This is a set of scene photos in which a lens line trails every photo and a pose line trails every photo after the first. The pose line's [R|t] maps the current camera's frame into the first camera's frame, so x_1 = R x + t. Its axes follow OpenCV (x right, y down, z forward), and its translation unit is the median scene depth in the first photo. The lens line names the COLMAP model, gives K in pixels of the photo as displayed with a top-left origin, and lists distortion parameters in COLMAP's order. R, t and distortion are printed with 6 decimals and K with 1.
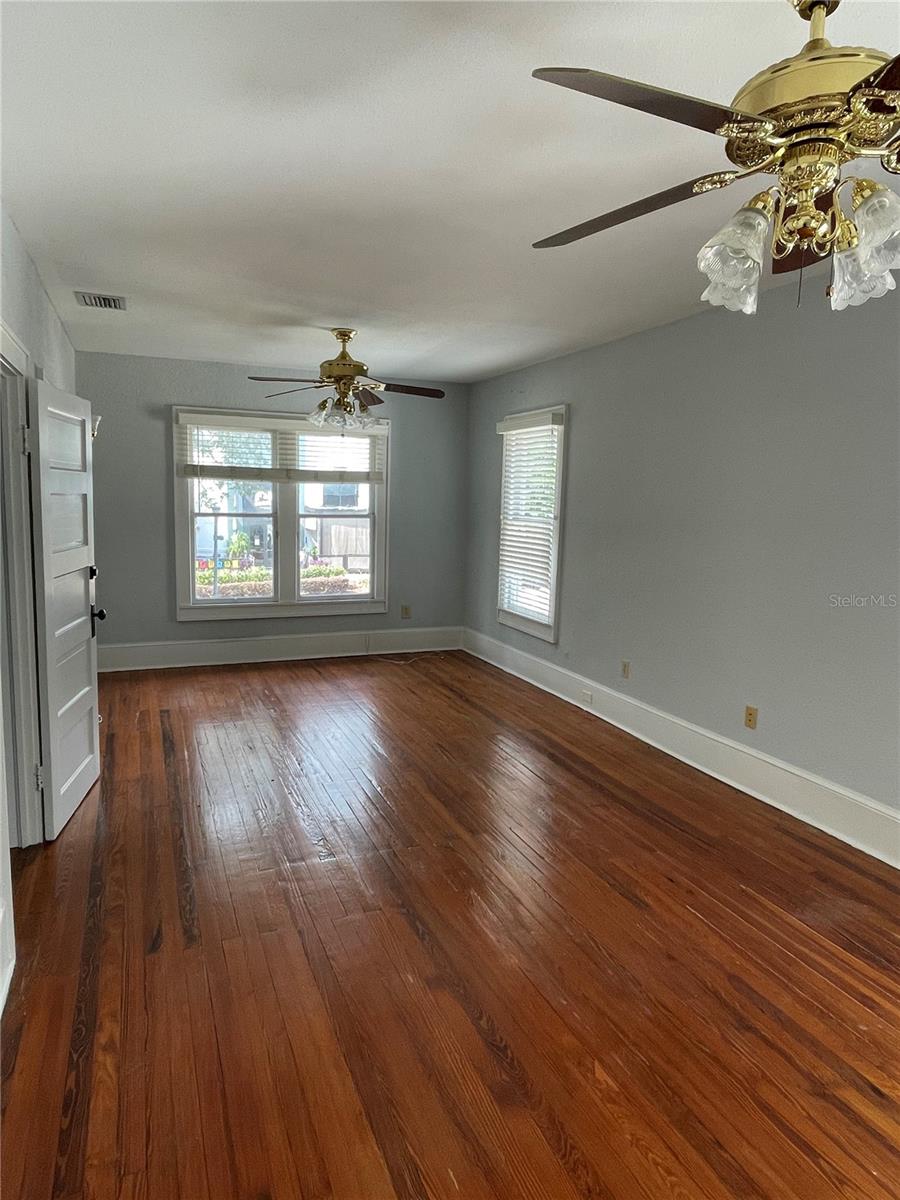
lens RADIAL K [[737.8, 0, 449.3], [0, 737.8, 594.4], [0, 0, 1]] dist [0.005553, 0.001566]
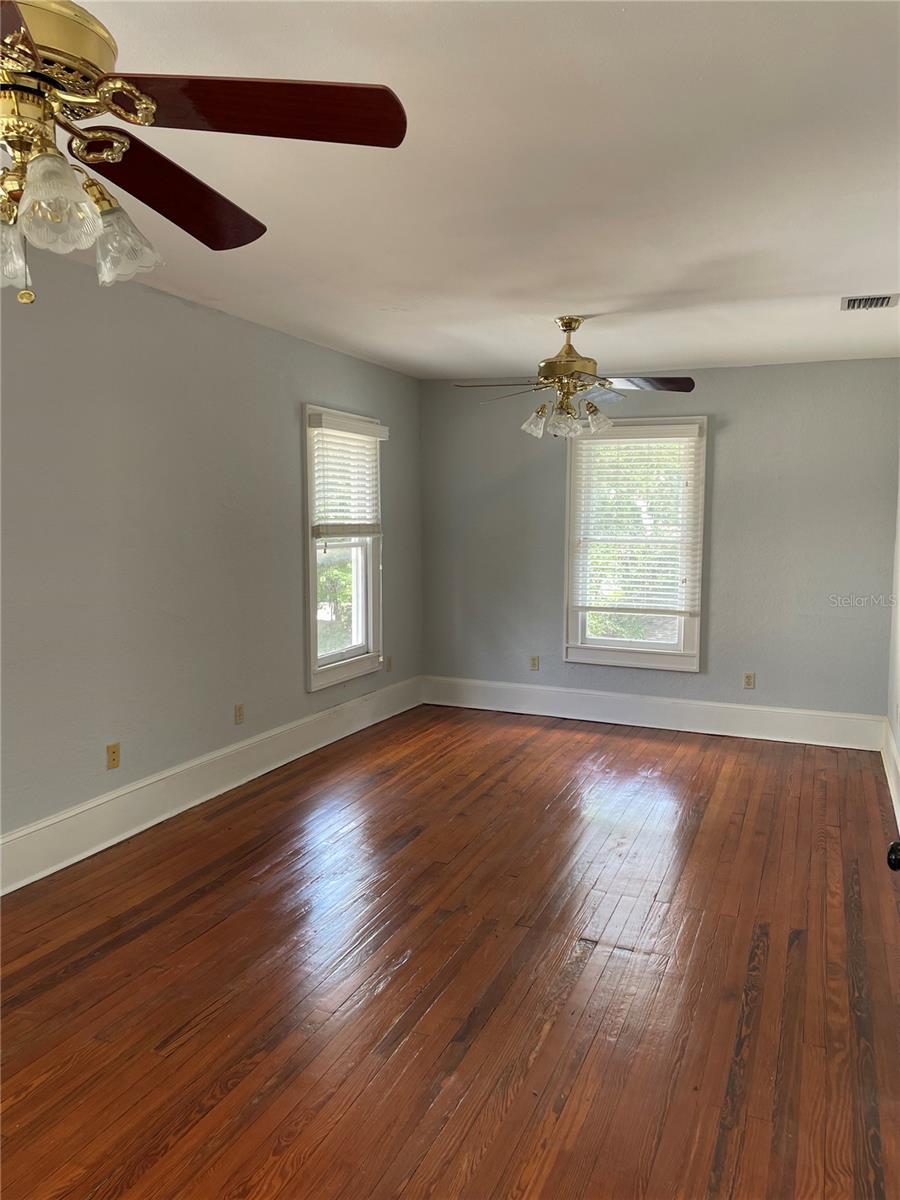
lens RADIAL K [[922.6, 0, 448.1], [0, 922.6, 599.7], [0, 0, 1]] dist [0.100258, -0.115159]
pose [[-0.707094, -0.092536, 0.701039, -0.855482], [0.073068, 0.976532, 0.202600, -0.283264], [-0.703335, 0.194480, -0.683738, 1.971894]]
